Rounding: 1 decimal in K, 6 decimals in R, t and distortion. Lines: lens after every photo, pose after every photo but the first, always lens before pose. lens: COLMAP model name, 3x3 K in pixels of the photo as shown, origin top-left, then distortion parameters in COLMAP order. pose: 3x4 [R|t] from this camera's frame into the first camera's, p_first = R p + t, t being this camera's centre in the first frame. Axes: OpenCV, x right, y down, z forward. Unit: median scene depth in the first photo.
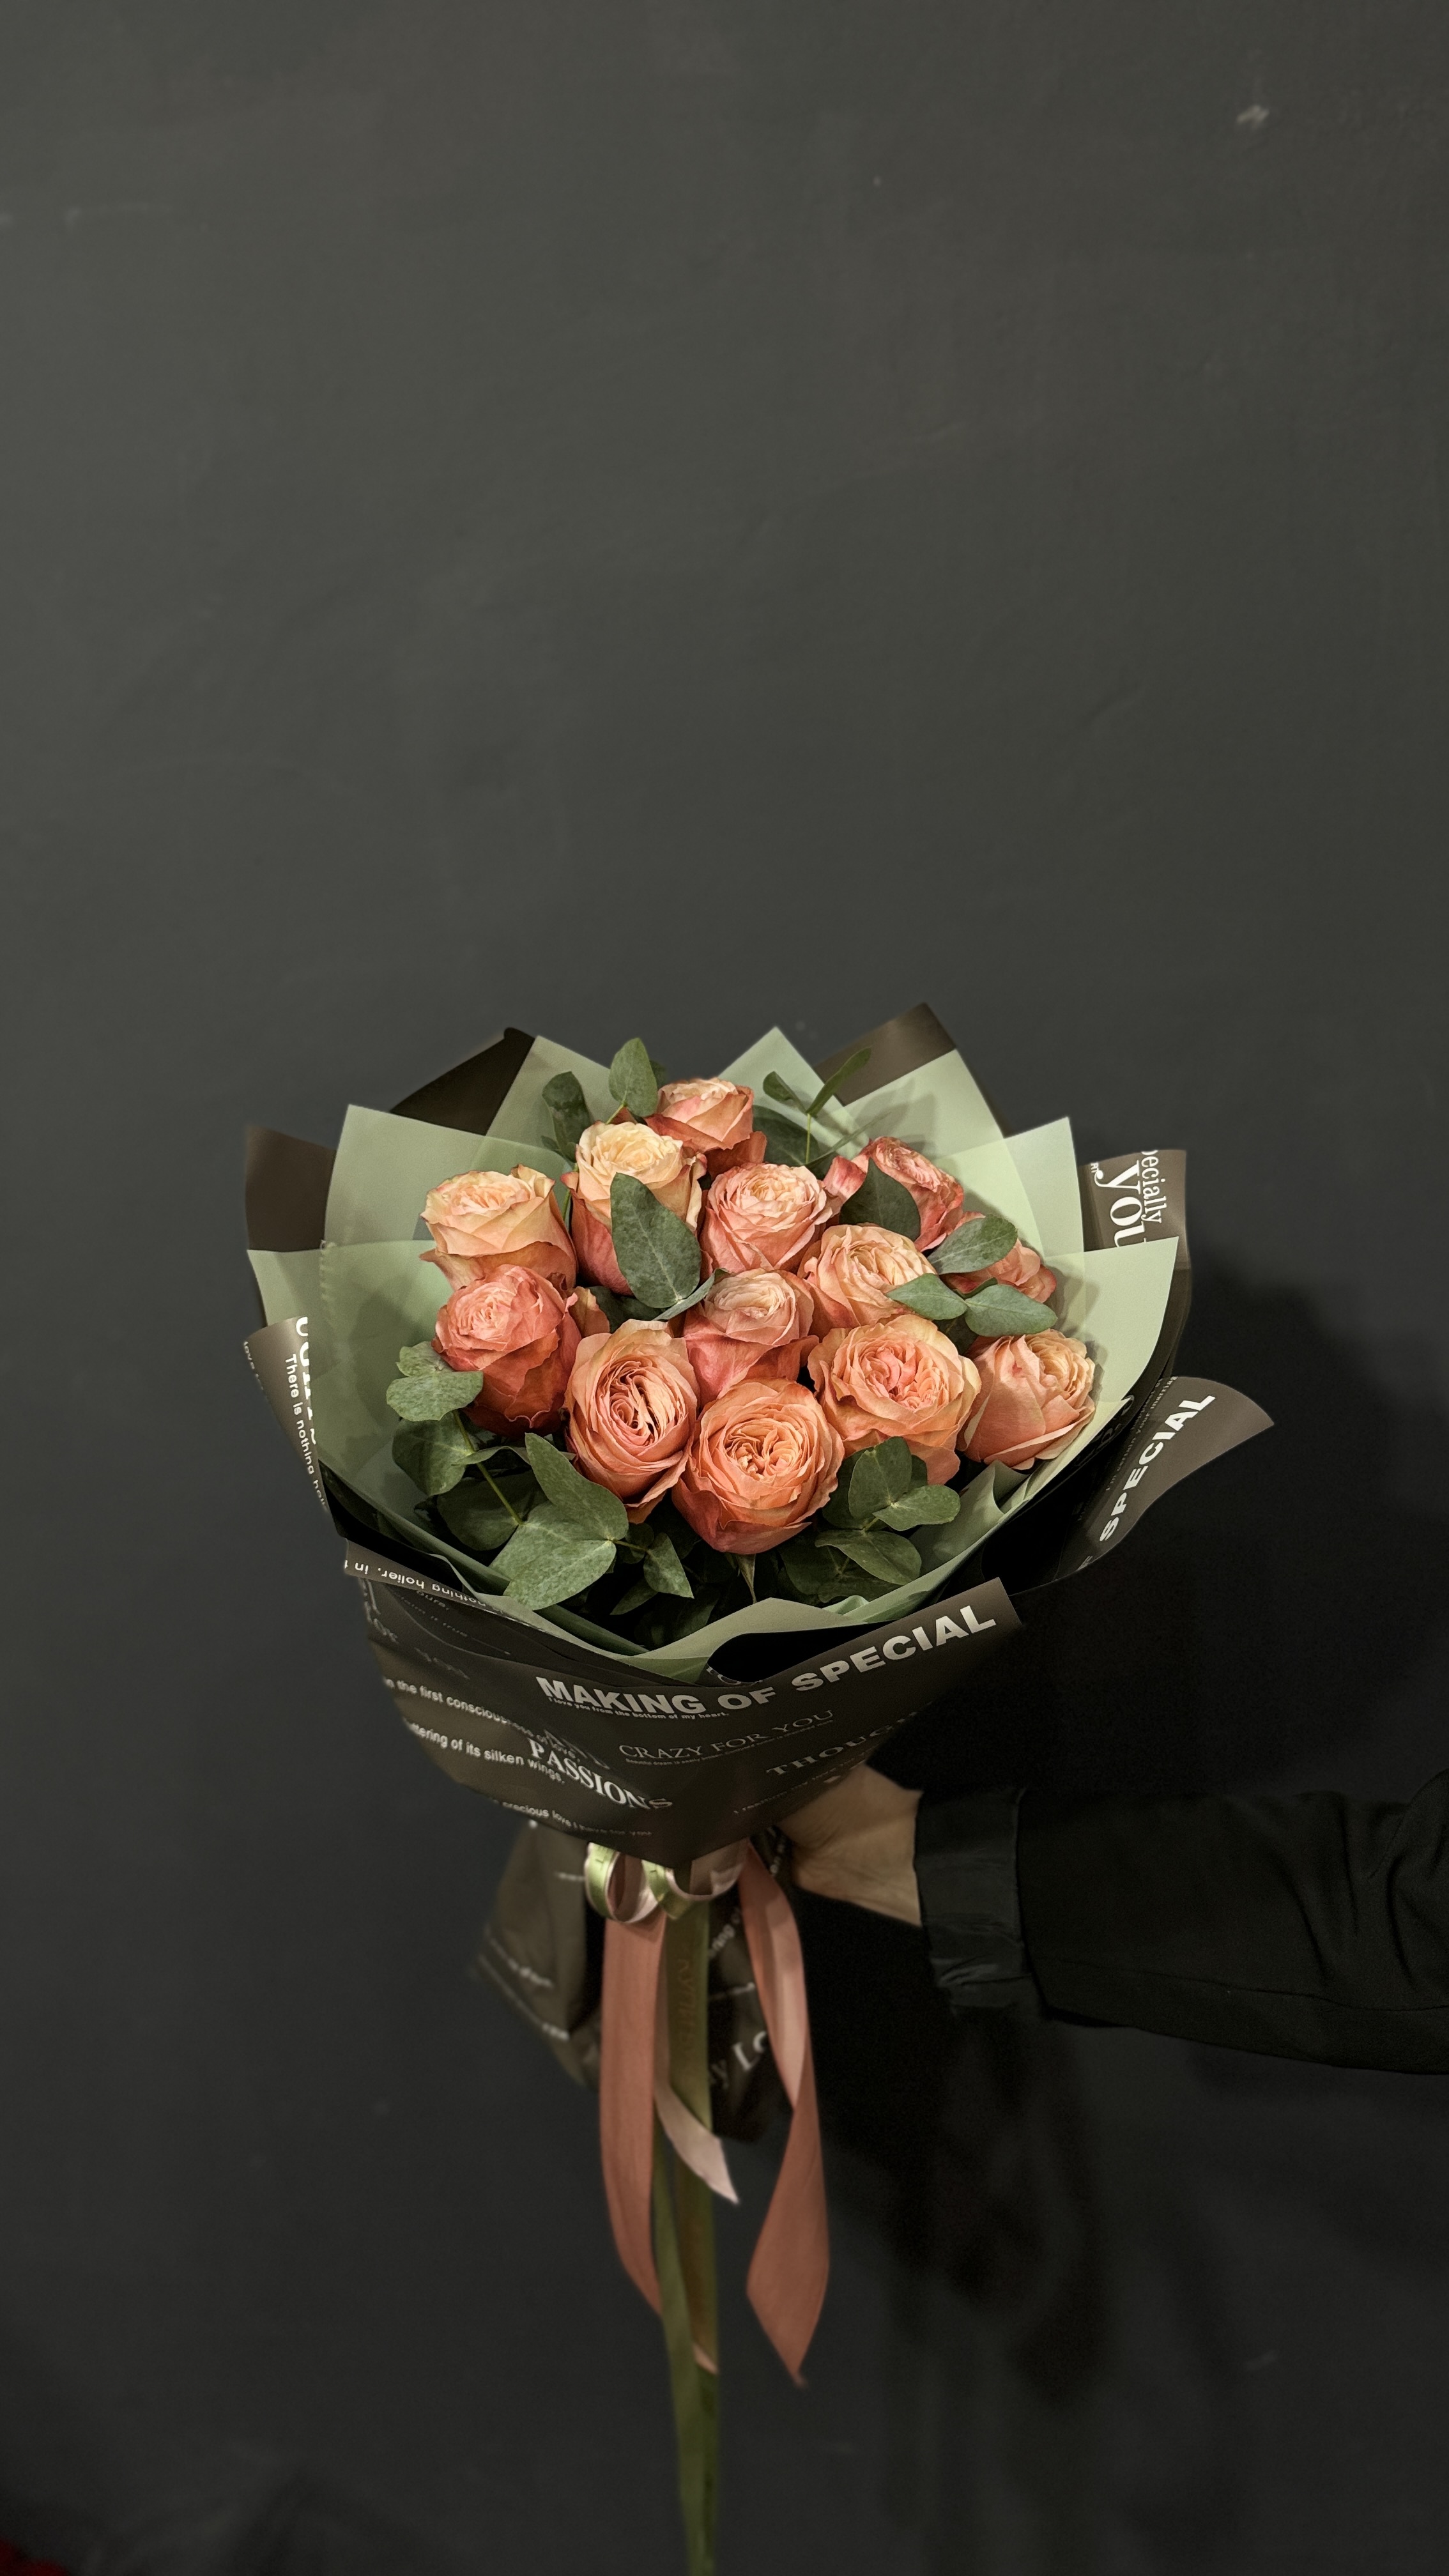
lens RADIAL K [[1838.1, 0, 735.1], [0, 1838.1, 1300.0], [0, 0, 1]] dist [0.202306, -0.406857]
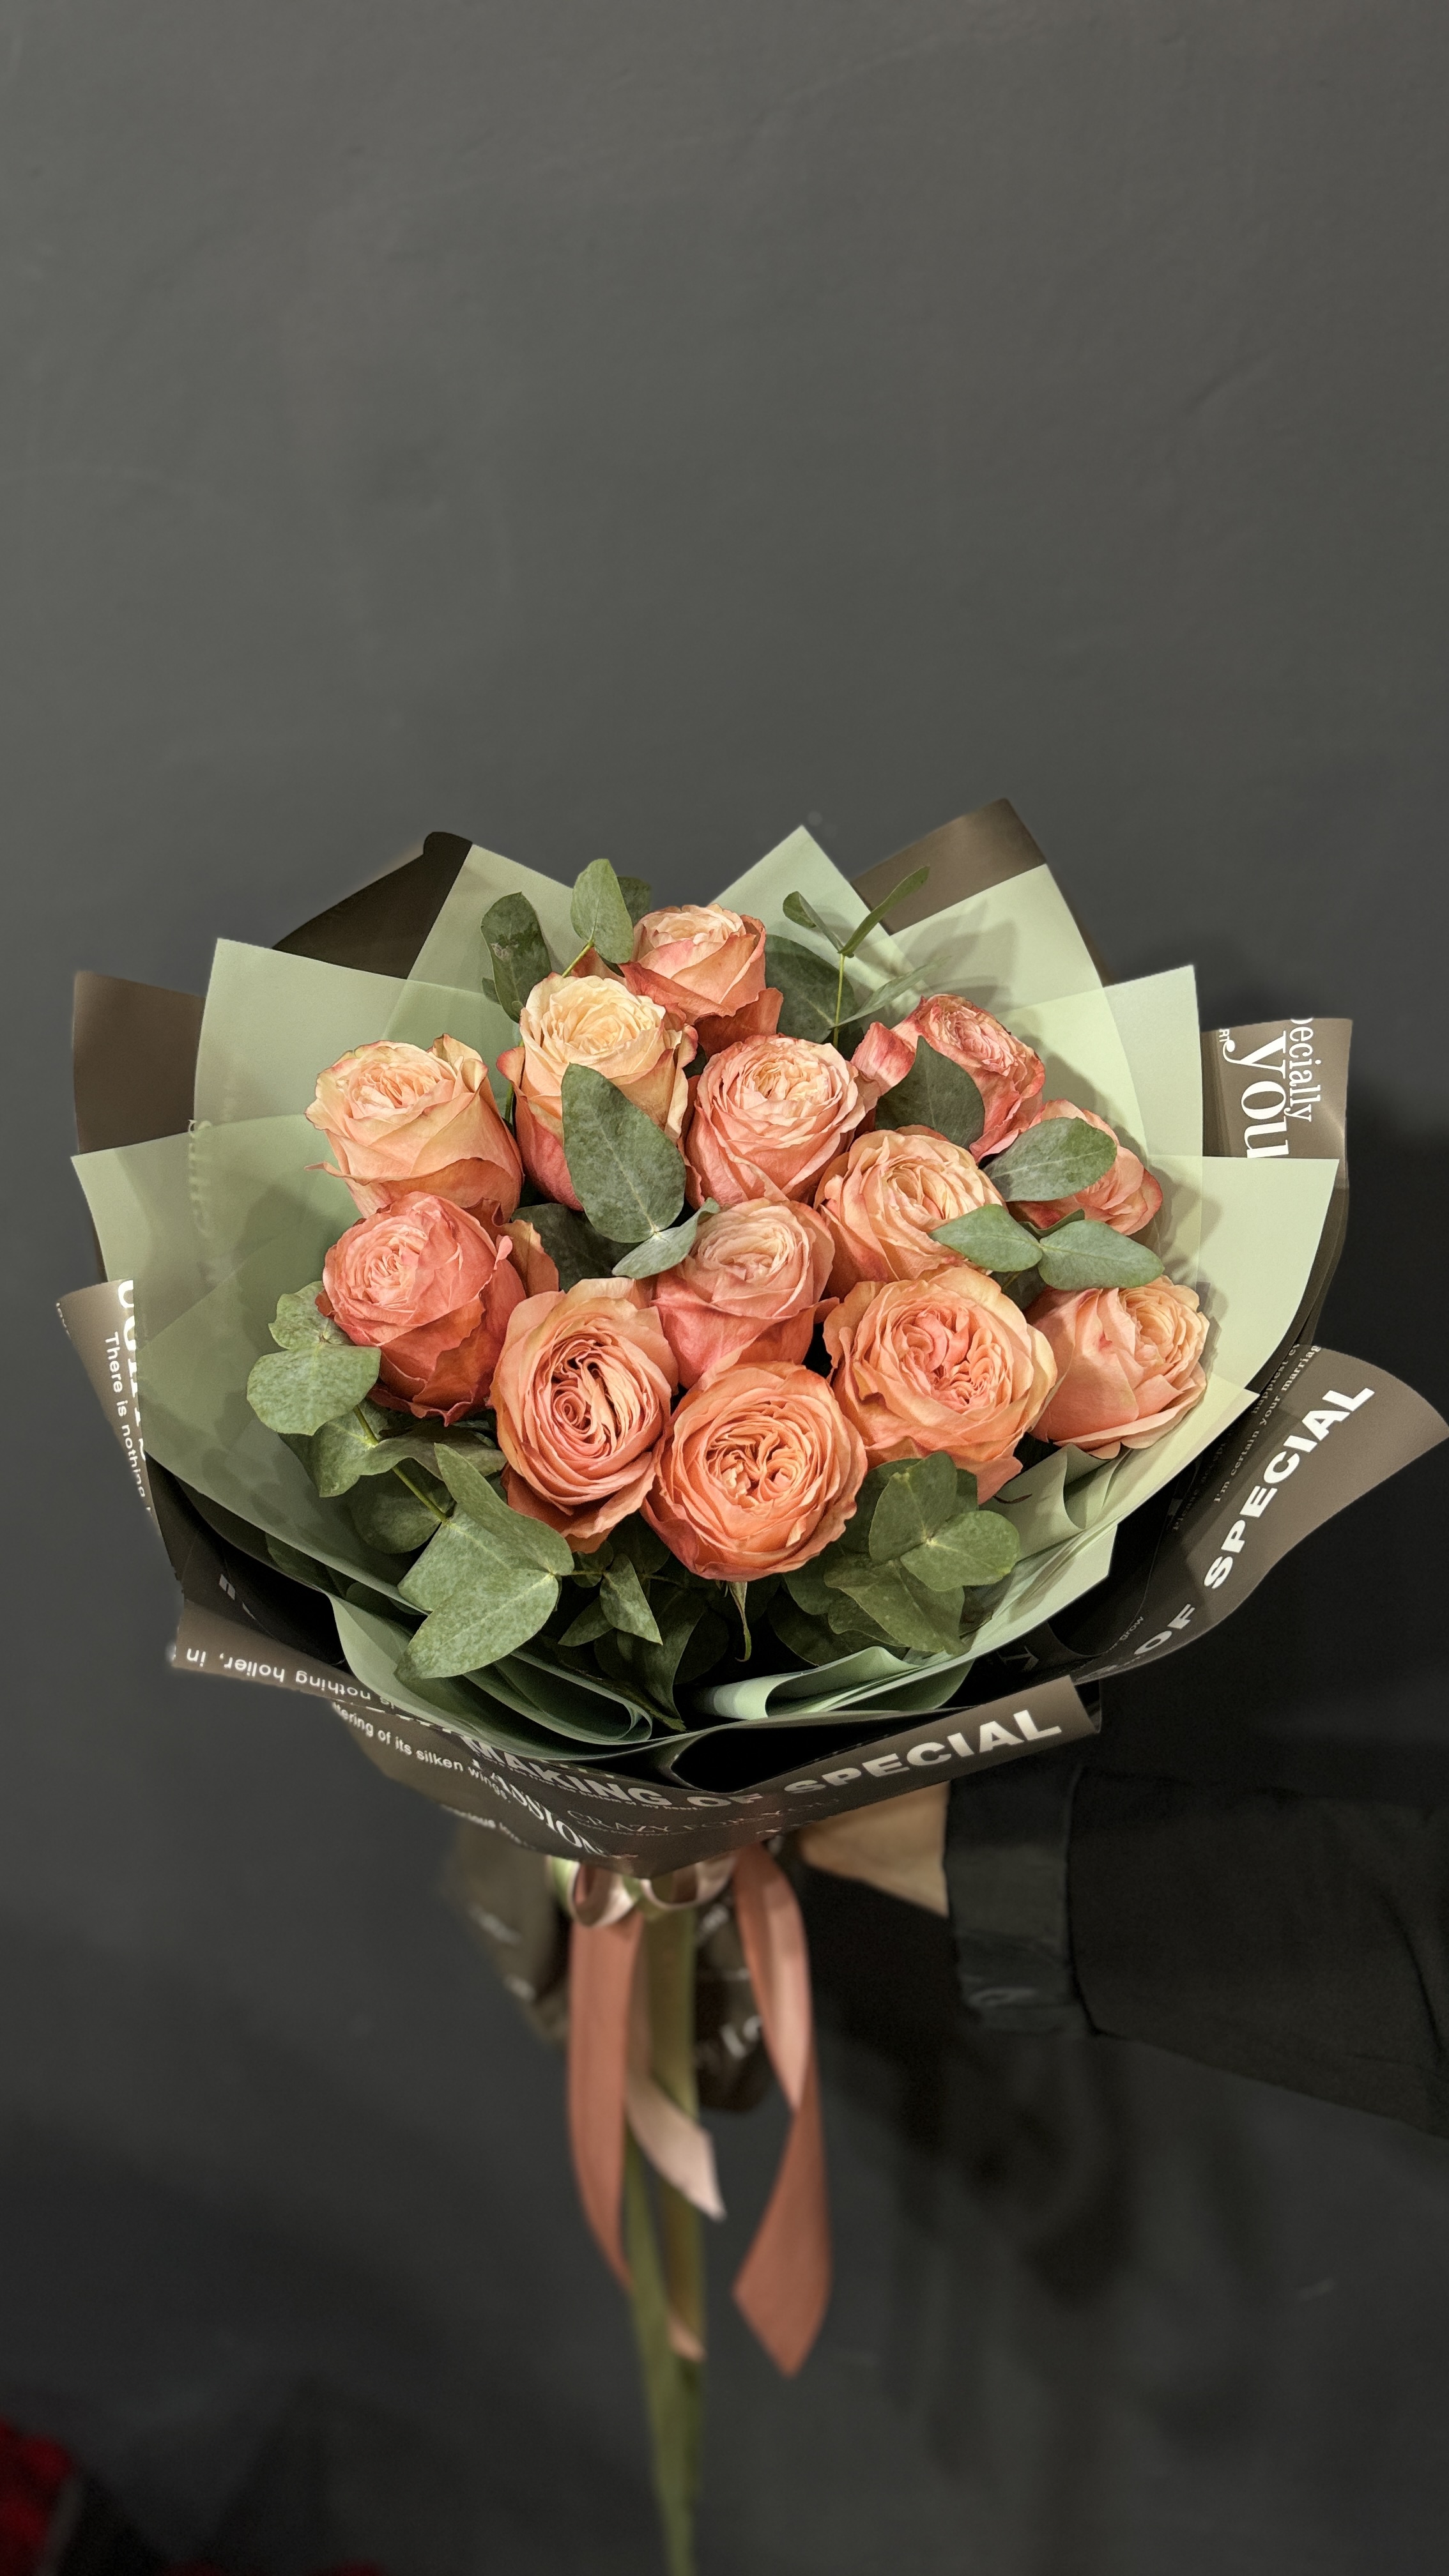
lens RADIAL K [[1838.1, 0, 735.1], [0, 1838.1, 1300.0], [0, 0, 1]] dist [0.202306, -0.406857]
pose [[0.999303, 0.025774, -0.027007, 0.022948], [-0.020131, 0.981269, 0.191587, -0.117271], [0.031439, -0.190910, 0.981104, 0.262402]]
